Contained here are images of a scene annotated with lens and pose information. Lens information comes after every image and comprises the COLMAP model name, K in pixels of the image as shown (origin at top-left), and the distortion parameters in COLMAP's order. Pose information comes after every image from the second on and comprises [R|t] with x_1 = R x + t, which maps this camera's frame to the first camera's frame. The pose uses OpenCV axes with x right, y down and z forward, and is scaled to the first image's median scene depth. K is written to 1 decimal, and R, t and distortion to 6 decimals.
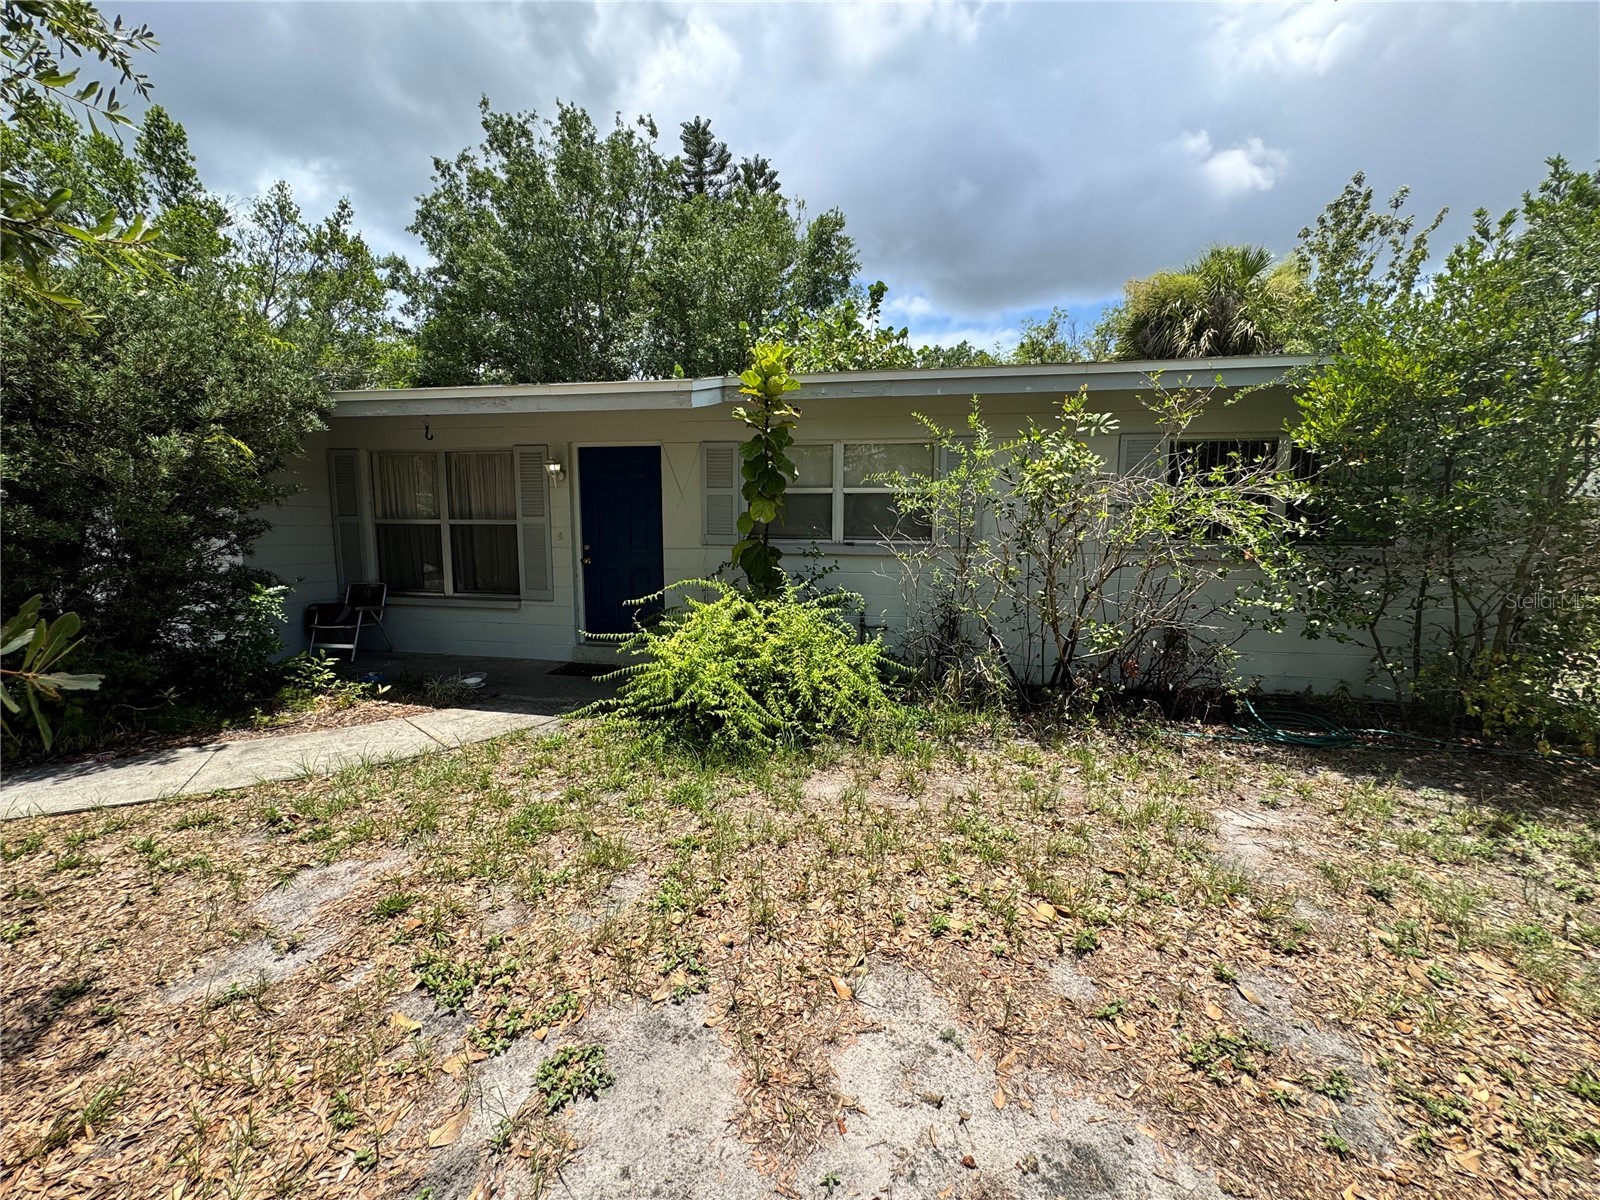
lens RADIAL K [[642.2, 0, 802.4], [0, 642.2, 598.4], [0, 0, 1]] dist [-0.004399, 0.000834]
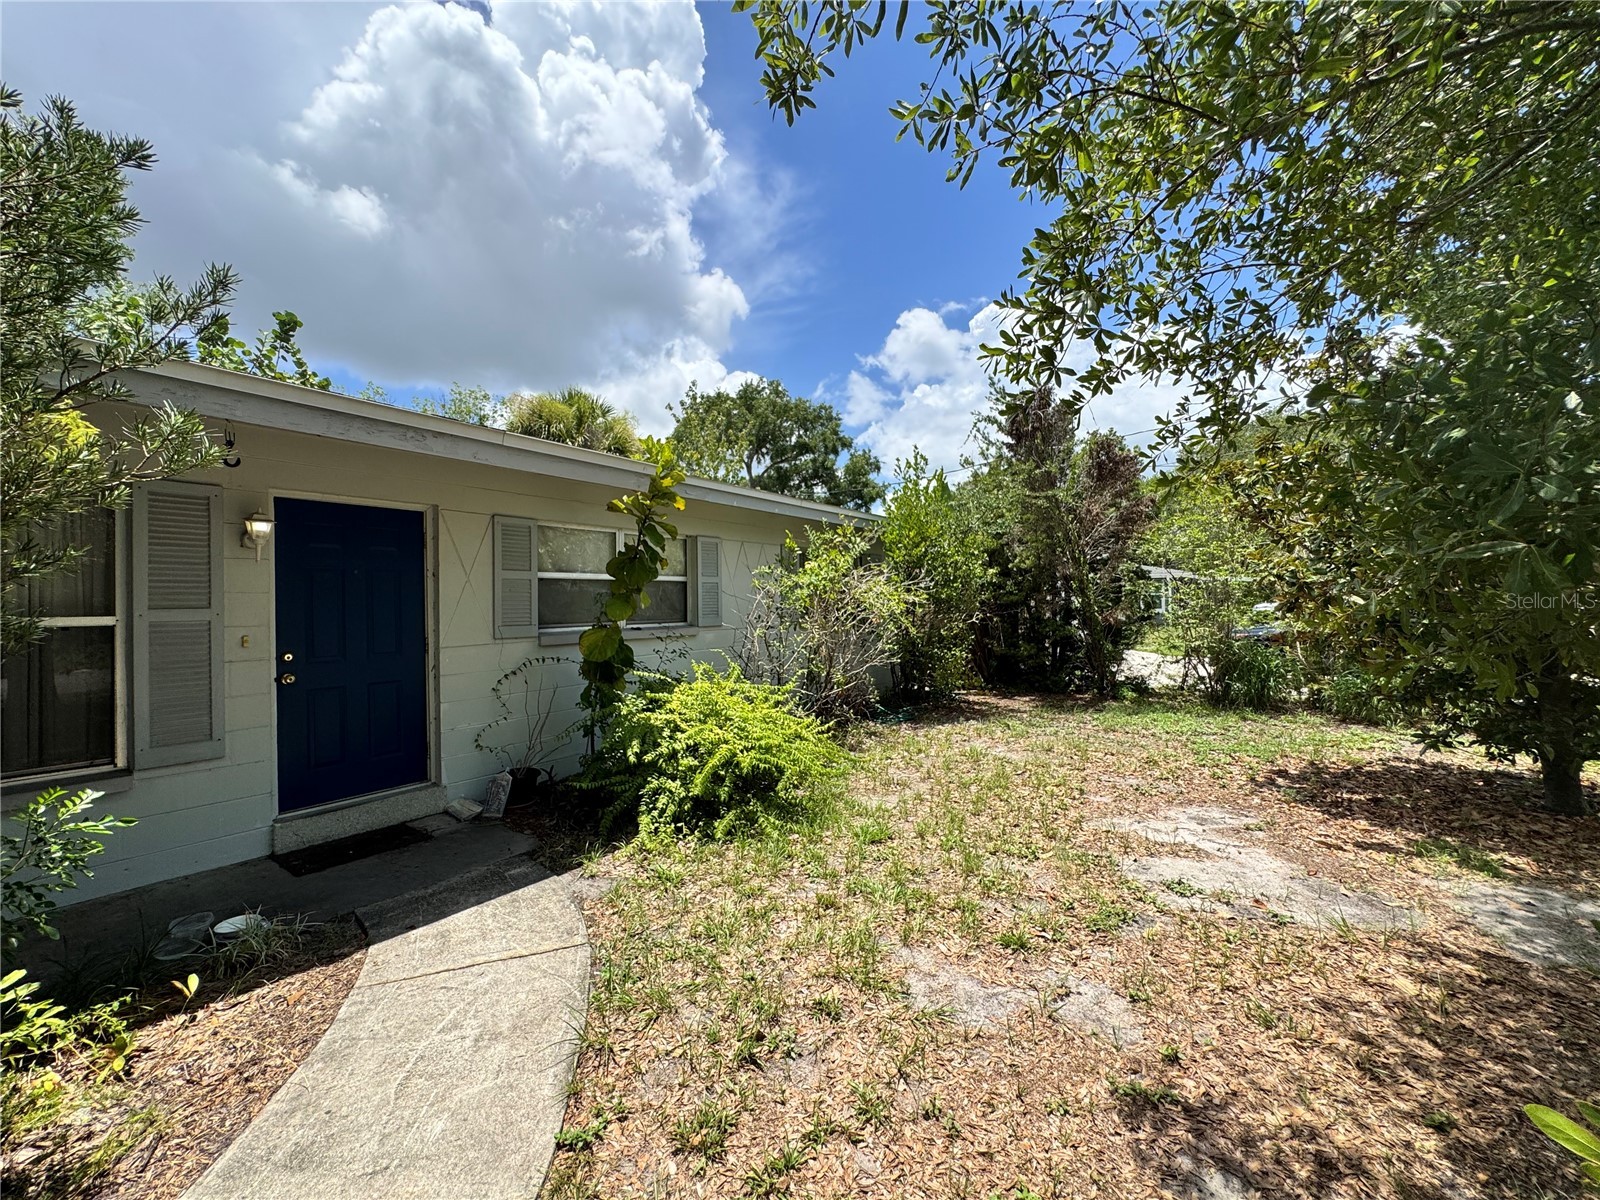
lens RADIAL K [[642.2, 0, 803.2], [0, 642.2, 598.0], [0, 0, 1]] dist [-0.004399, 0.000834]
pose [[0.421946, -0.010338, 0.906562, -0.921072], [0.121504, 0.991559, -0.045246, -0.064909], [-0.898442, 0.129243, 0.419641, 0.386683]]
